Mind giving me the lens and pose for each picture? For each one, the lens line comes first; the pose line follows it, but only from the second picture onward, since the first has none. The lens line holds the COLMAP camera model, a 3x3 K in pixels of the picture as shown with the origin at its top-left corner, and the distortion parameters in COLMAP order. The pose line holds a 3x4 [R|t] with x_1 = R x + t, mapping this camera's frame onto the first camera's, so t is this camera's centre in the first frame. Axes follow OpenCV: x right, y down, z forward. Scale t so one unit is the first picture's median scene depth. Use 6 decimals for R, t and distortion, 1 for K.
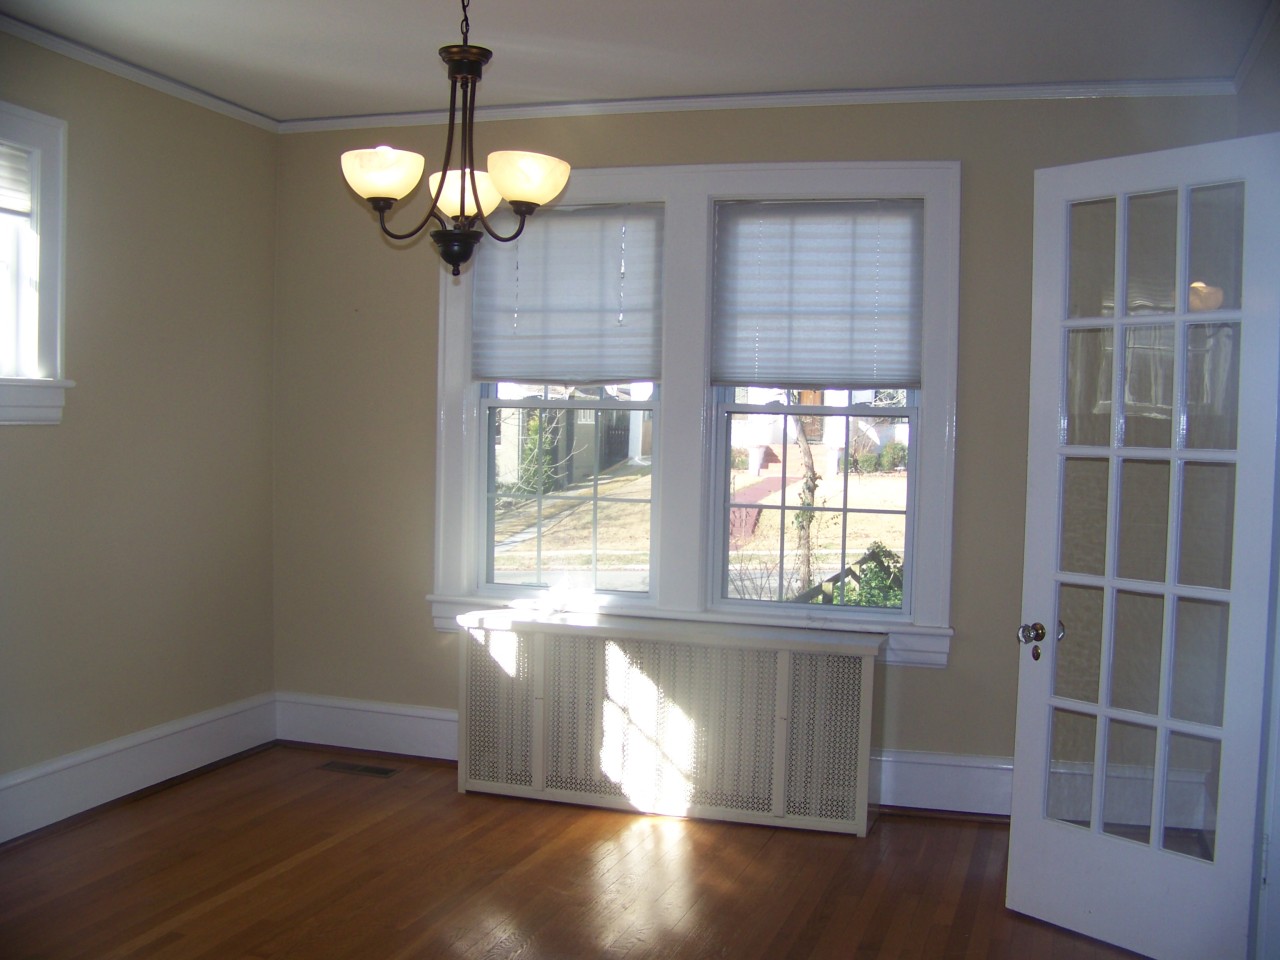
lens RADIAL K [[1361.4, 0, 657.9], [0, 1361.4, 477.7], [0, 0, 1]] dist [-0.251419, 0.308168]
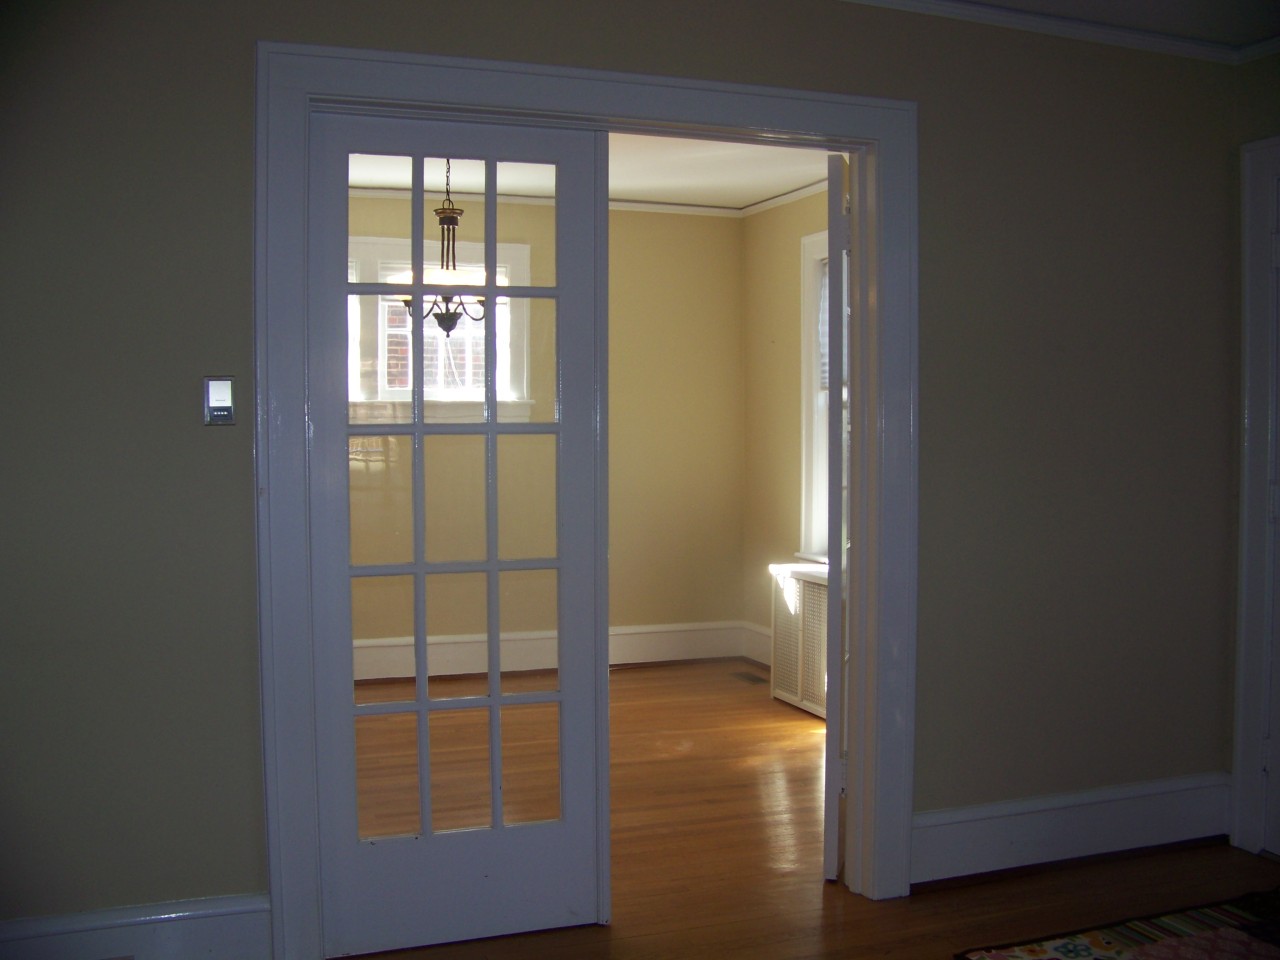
lens RADIAL K [[1361.4, 0, 657.9], [0, 1361.4, 477.7], [0, 0, 1]] dist [-0.251419, 0.308168]
pose [[0.614847, 0.011052, -0.788569, 0.858527], [-0.023606, 0.999712, -0.004395, 0.023243], [0.788293, 0.021317, 0.614931, 0.071120]]
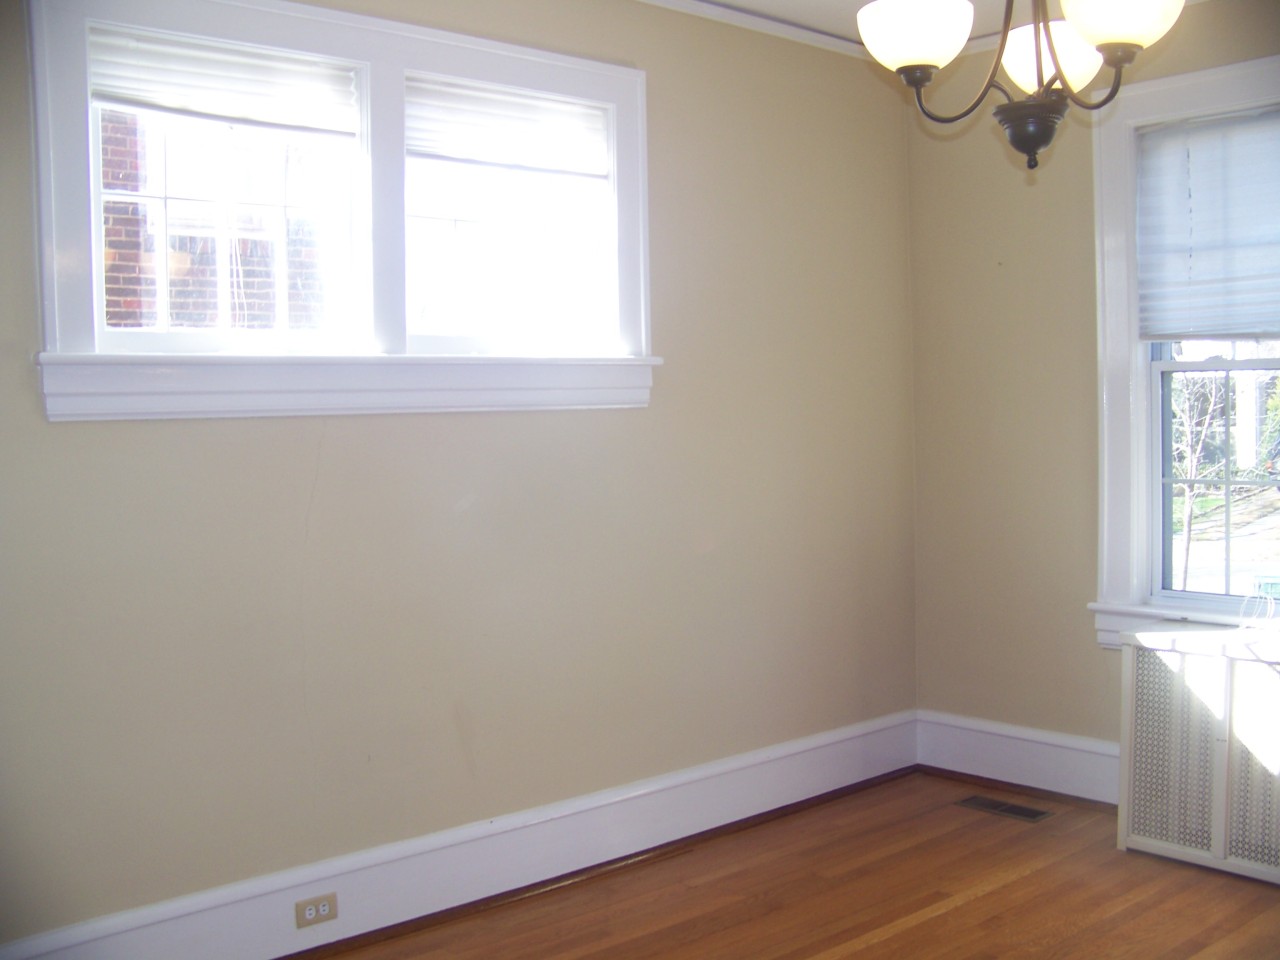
lens RADIAL K [[1361.4, 0, 657.9], [0, 1361.4, 477.7], [0, 0, 1]] dist [-0.251419, 0.308168]
pose [[0.860746, -0.011367, -0.508907, 0.017181], [0.016437, 0.999850, 0.005468, 0.001653], [0.508769, -0.013071, 0.860804, 0.180062]]
